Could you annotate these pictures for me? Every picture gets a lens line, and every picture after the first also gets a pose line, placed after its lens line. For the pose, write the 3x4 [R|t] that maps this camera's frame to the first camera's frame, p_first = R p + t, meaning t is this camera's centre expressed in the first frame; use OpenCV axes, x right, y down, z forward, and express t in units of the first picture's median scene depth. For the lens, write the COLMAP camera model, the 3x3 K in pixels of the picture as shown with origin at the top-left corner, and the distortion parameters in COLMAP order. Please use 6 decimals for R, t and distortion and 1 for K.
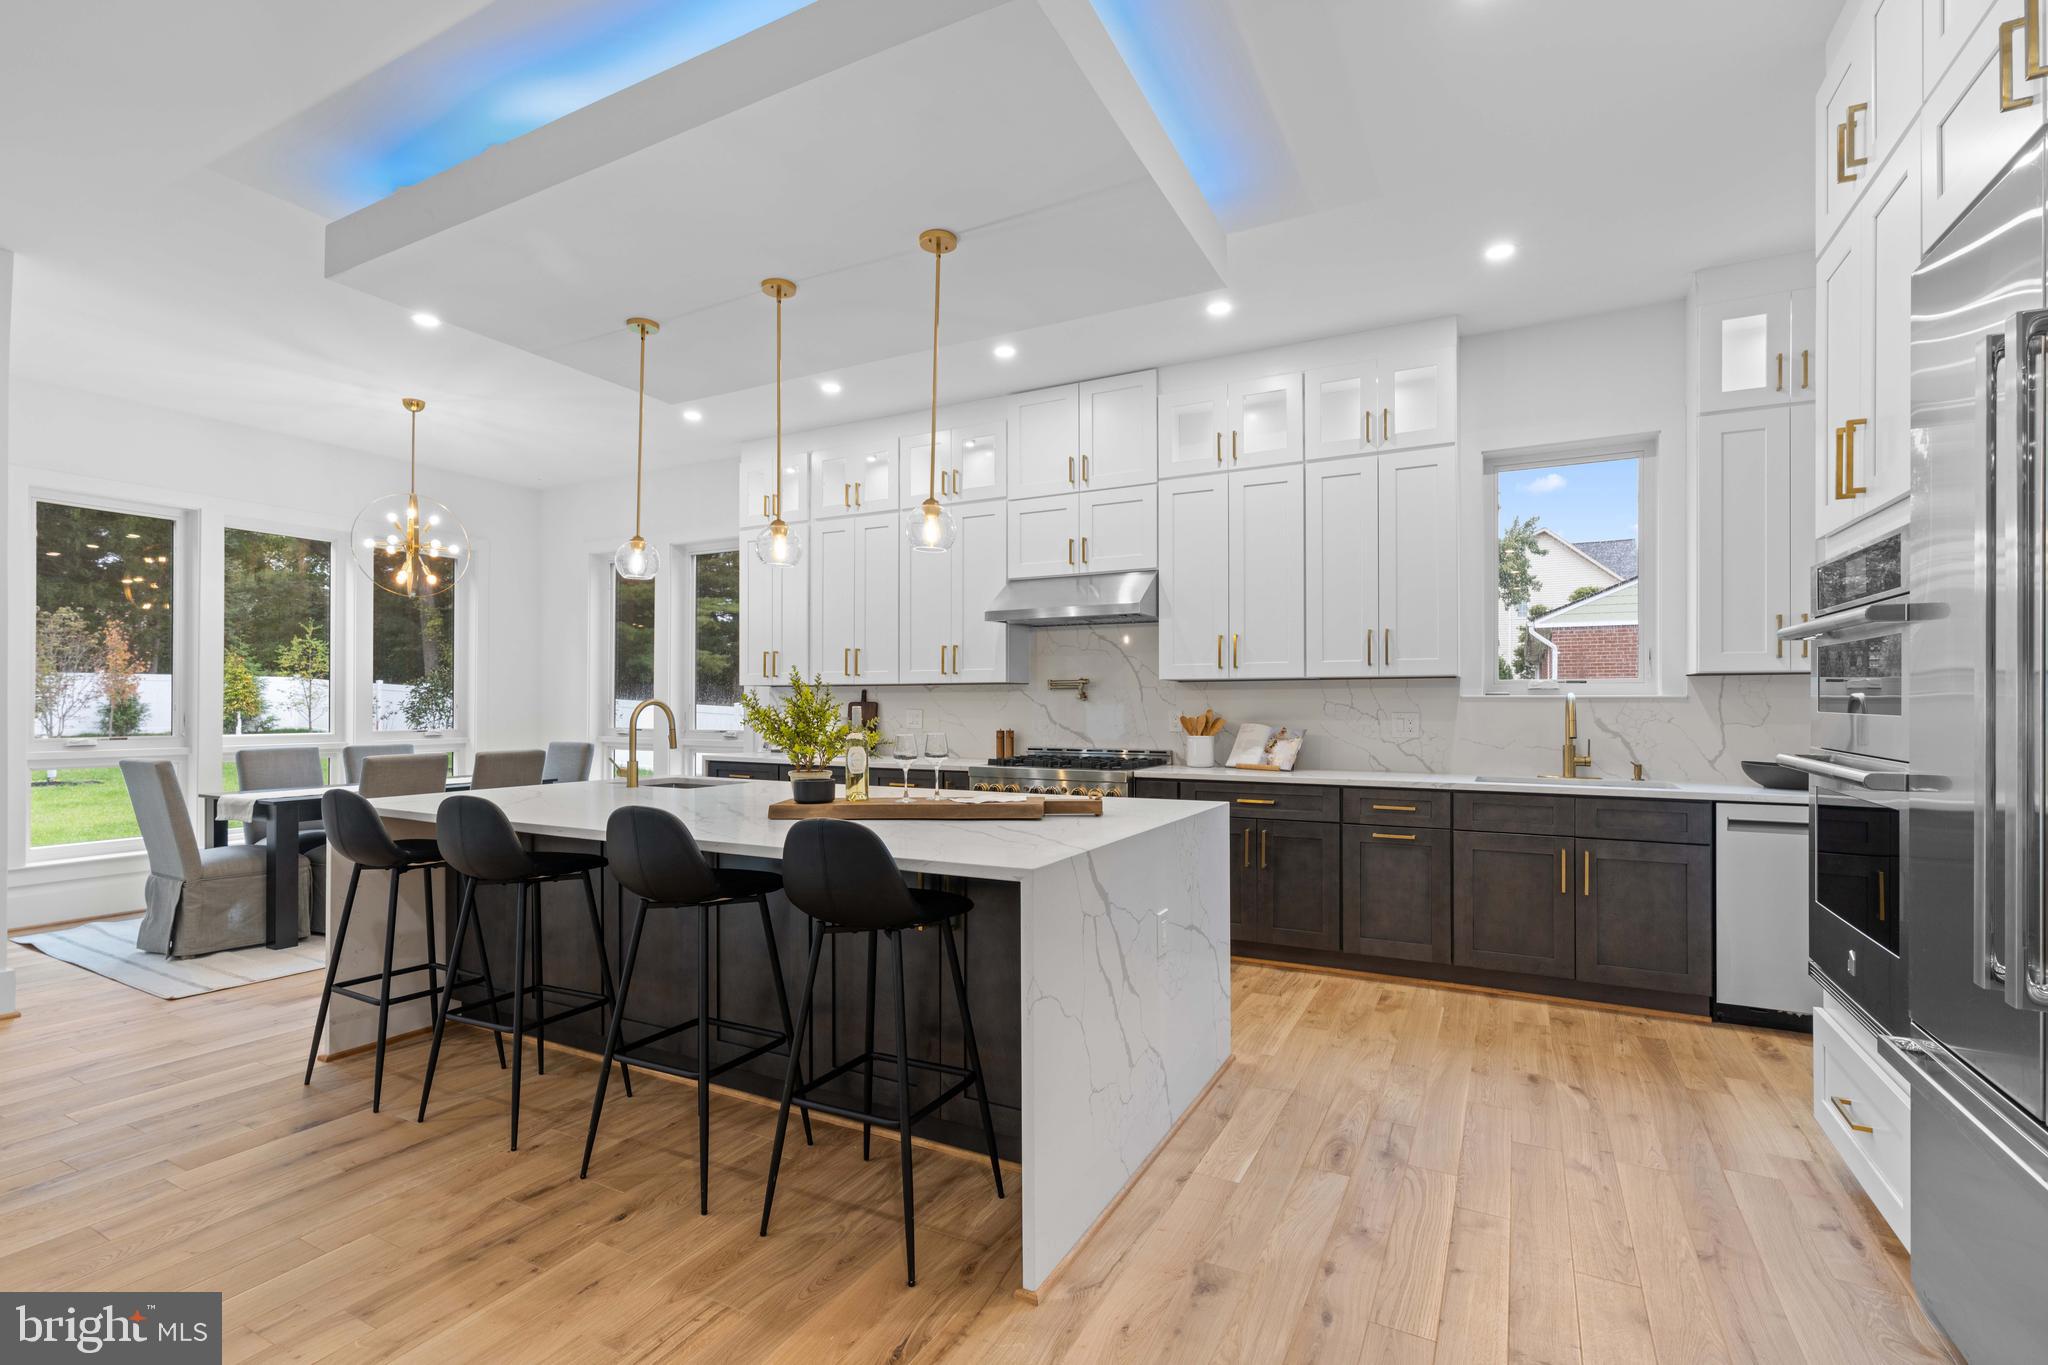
lens RADIAL K [[926.7, 0, 1027.9], [0, 926.7, 701.7], [0, 0, 1]] dist [-0.001233, 0.001603]
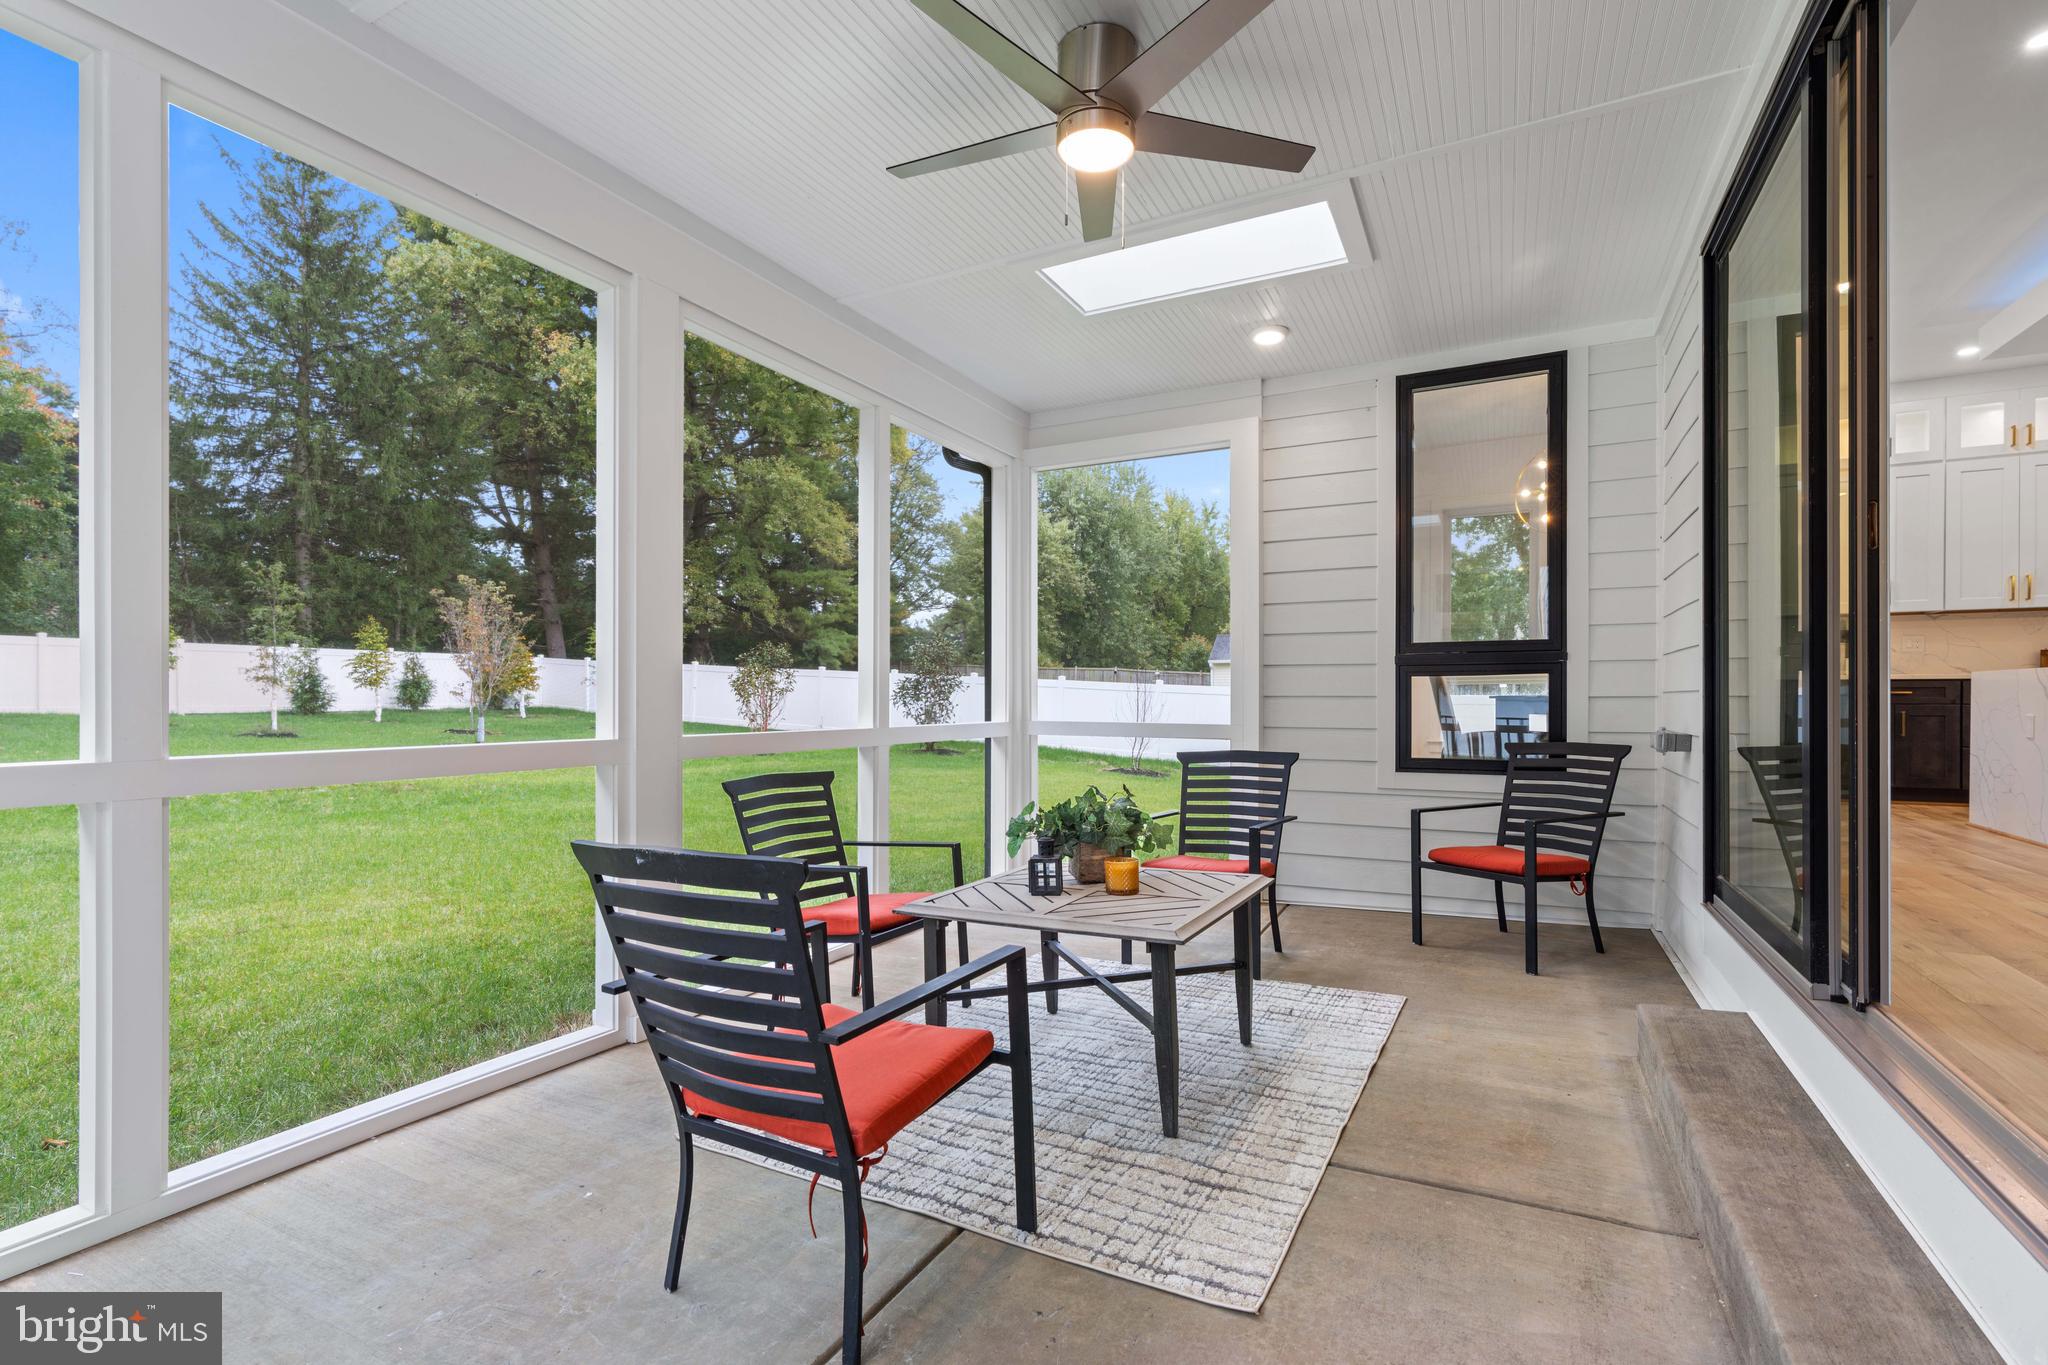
lens RADIAL K [[926.7, 0, 1010.1], [0, 926.7, 693.5], [0, 0, 1]] dist [-0.001233, 0.001603]
pose [[0.999970, 0.001251, -0.007637, -1.524138], [-0.001288, 0.999987, -0.004879, 0.106952], [0.007630, 0.004889, 0.999959, -0.193141]]
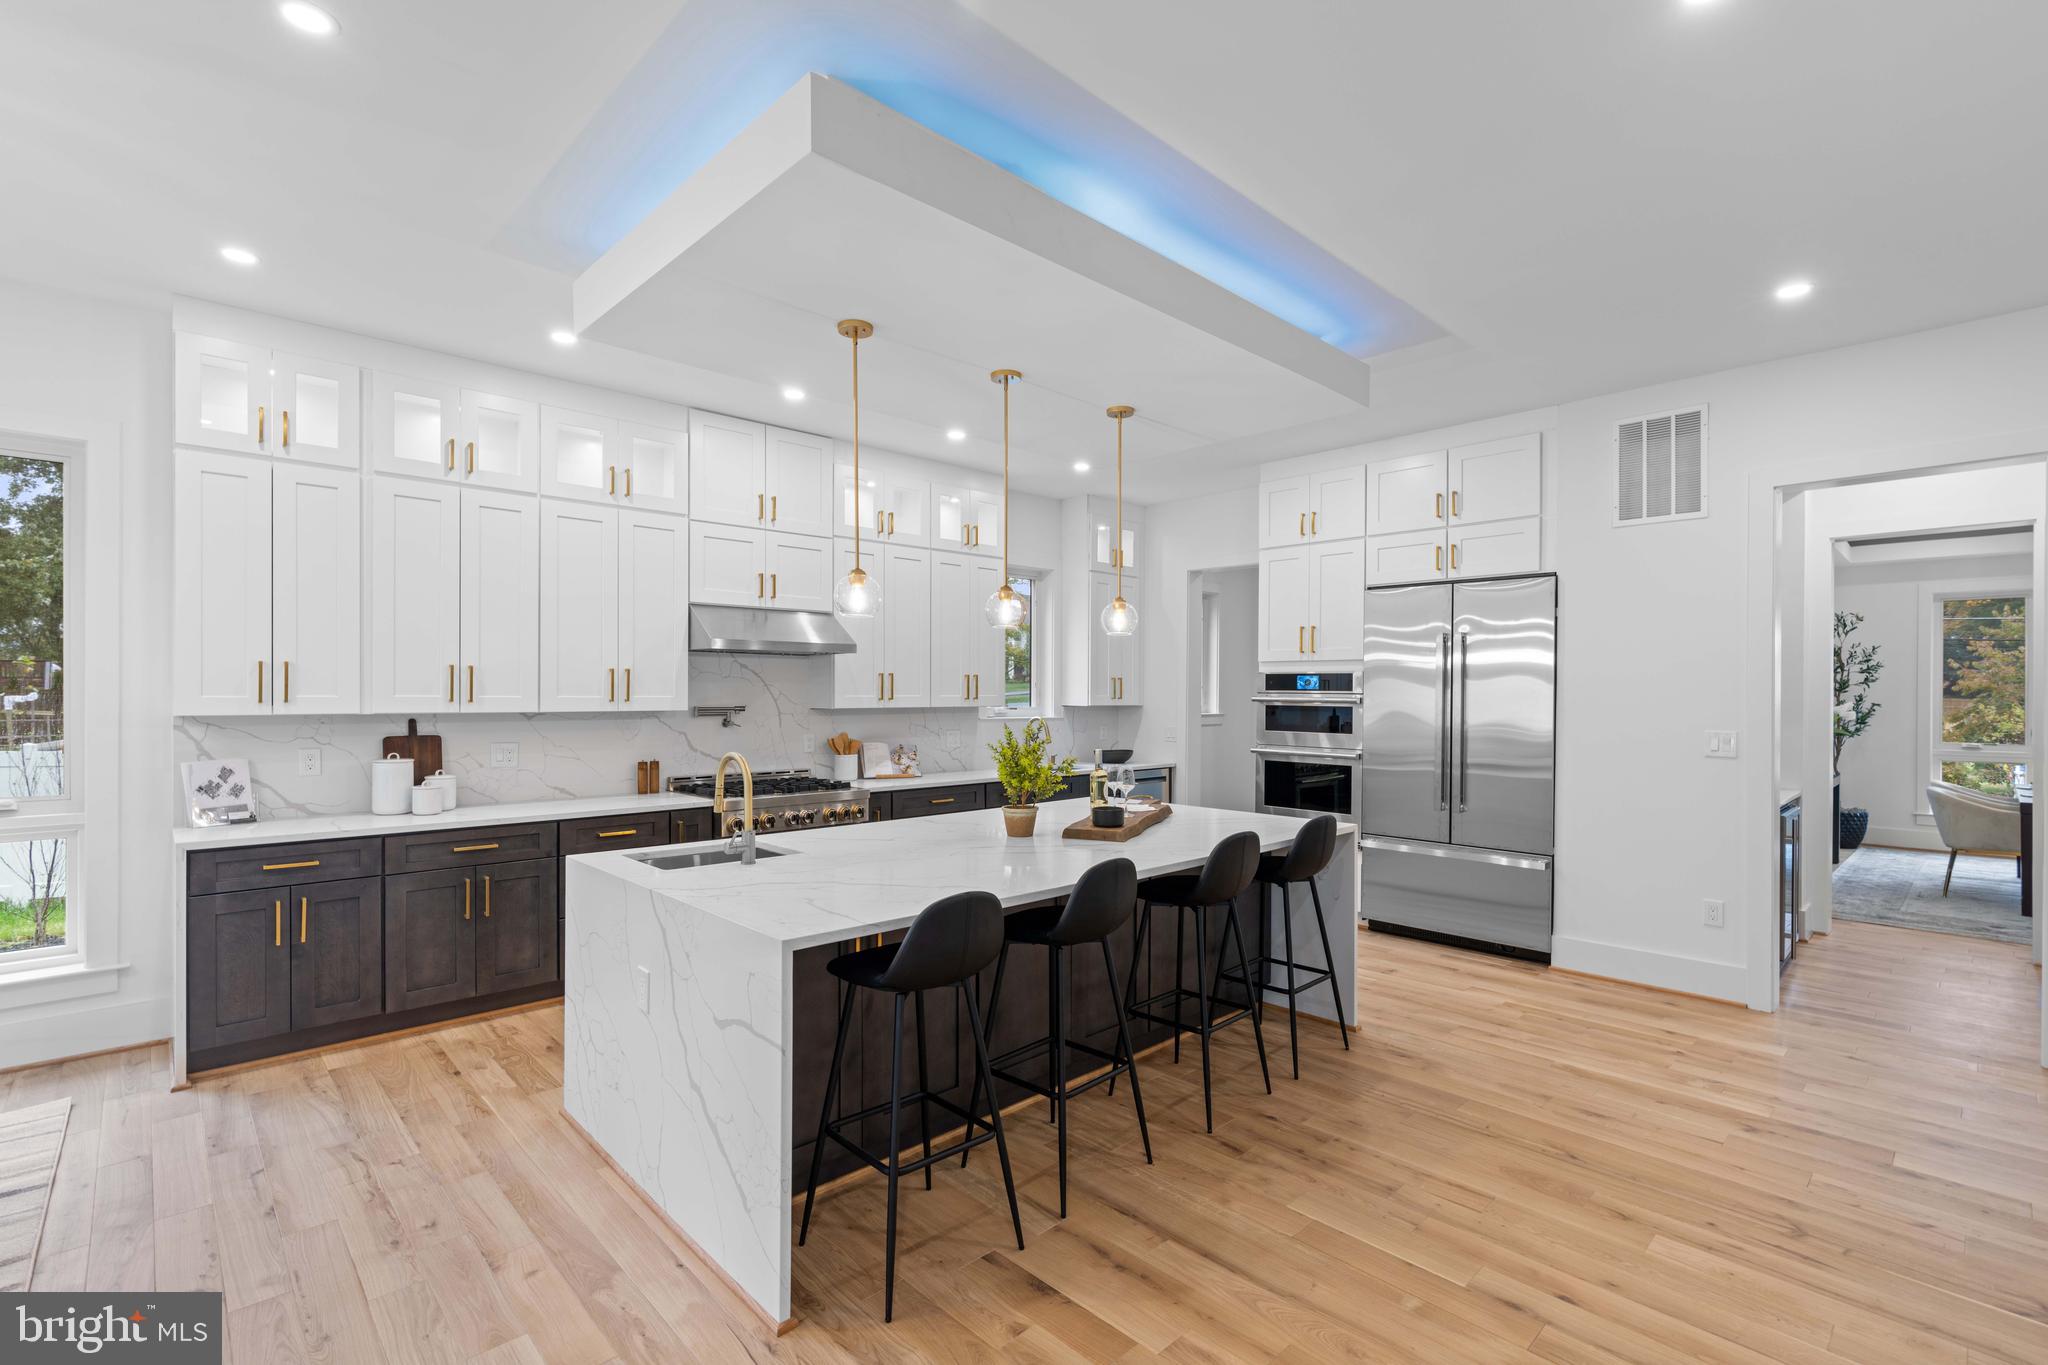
lens RADIAL K [[926.7, 0, 993.0], [0, 926.7, 690.6], [0, 0, 1]] dist [-0.001233, 0.001603]
pose [[0.330428, 0.003606, 0.943824, -0.898074], [-0.005508, 0.999983, -0.001892, -0.045664], [-0.943815, -0.004573, 0.330442, 0.434594]]
